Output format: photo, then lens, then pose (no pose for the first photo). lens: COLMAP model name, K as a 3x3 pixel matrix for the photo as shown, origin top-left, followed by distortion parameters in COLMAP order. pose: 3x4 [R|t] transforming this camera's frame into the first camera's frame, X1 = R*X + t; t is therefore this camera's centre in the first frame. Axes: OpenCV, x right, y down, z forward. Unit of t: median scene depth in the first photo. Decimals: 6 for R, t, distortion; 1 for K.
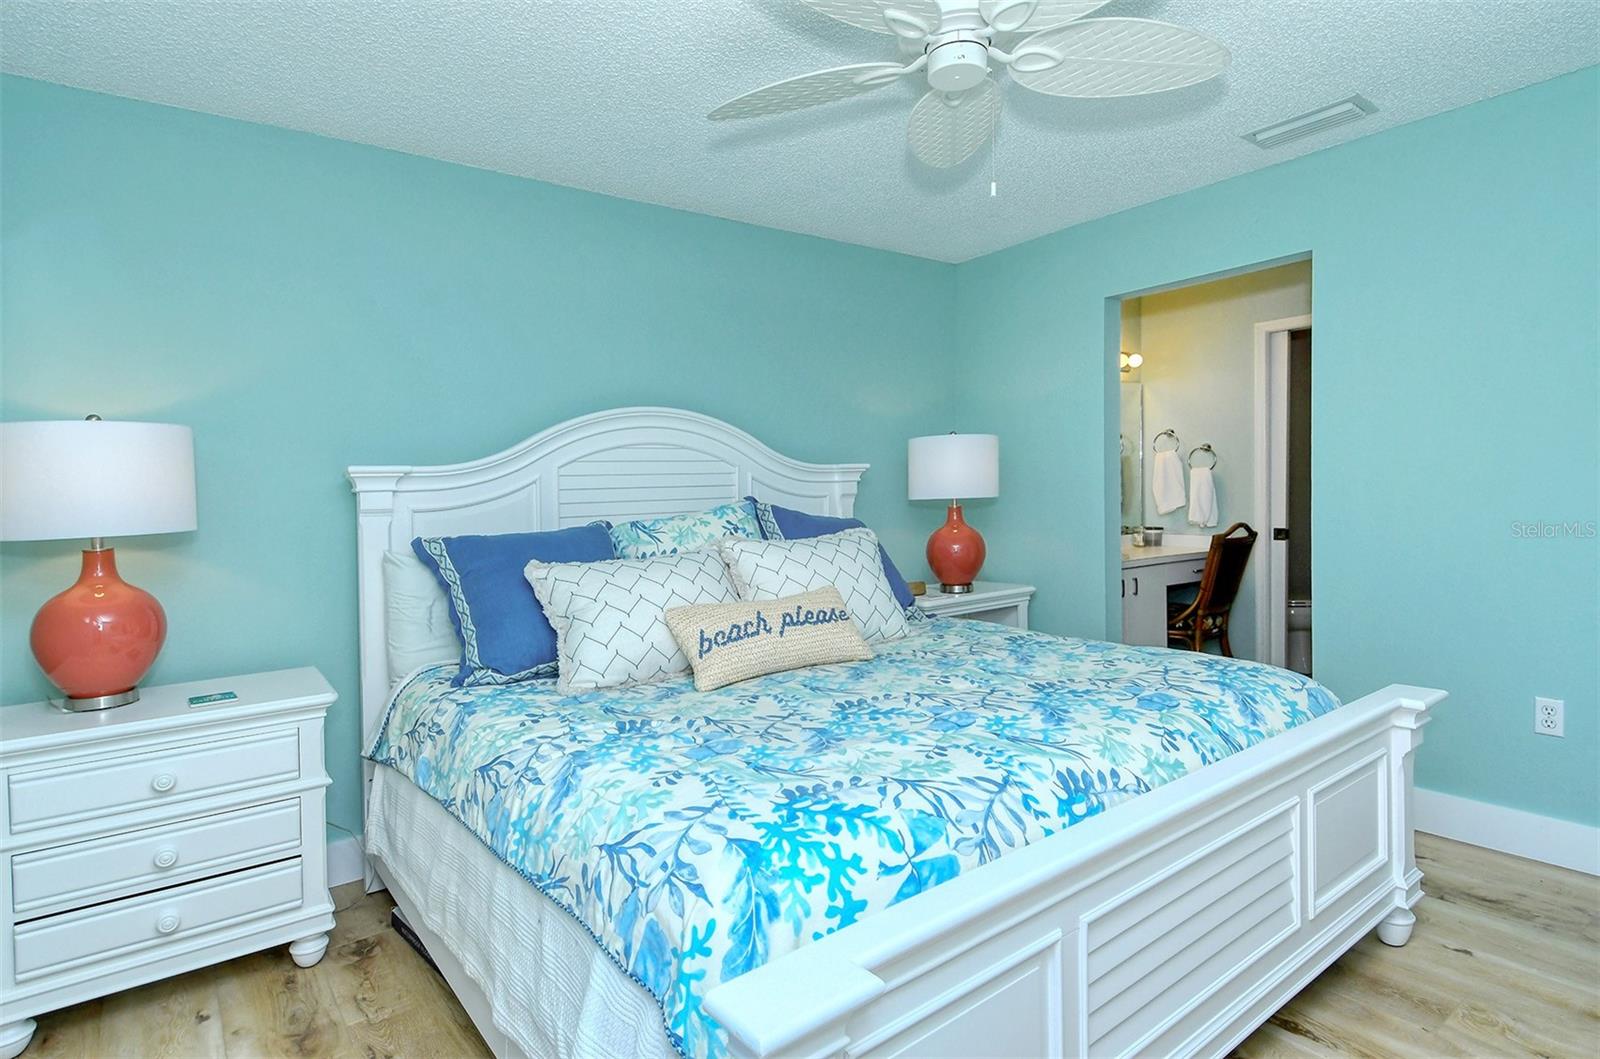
lens RADIAL K [[859.1, 0, 820.1], [0, 859.1, 497.5], [0, 0, 1]] dist [0.045506, -0.030965]
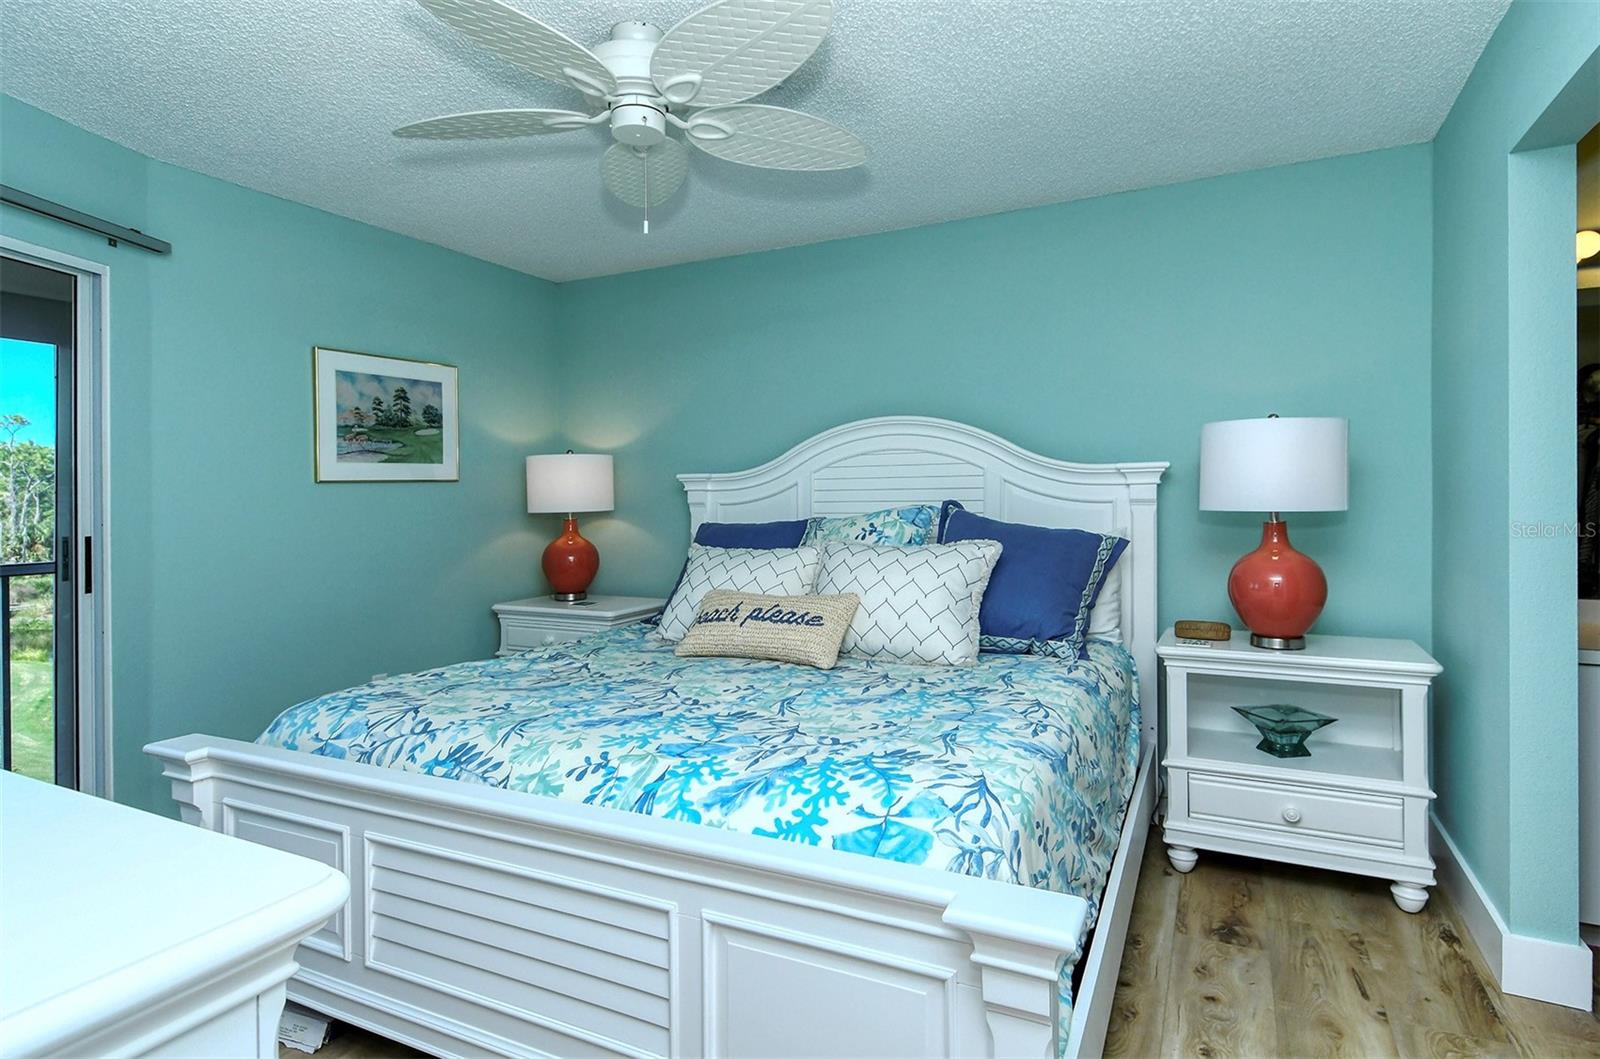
lens RADIAL K [[848.0, 0, 794.8], [0, 848.0, 489.2], [0, 0, 1]] dist [0.026673, -0.031085]
pose [[0.430116, 0.019196, -0.902570, 1.253321], [-0.010068, 0.999814, 0.016467, -0.049096], [0.902718, 0.002004, 0.430229, 0.736227]]
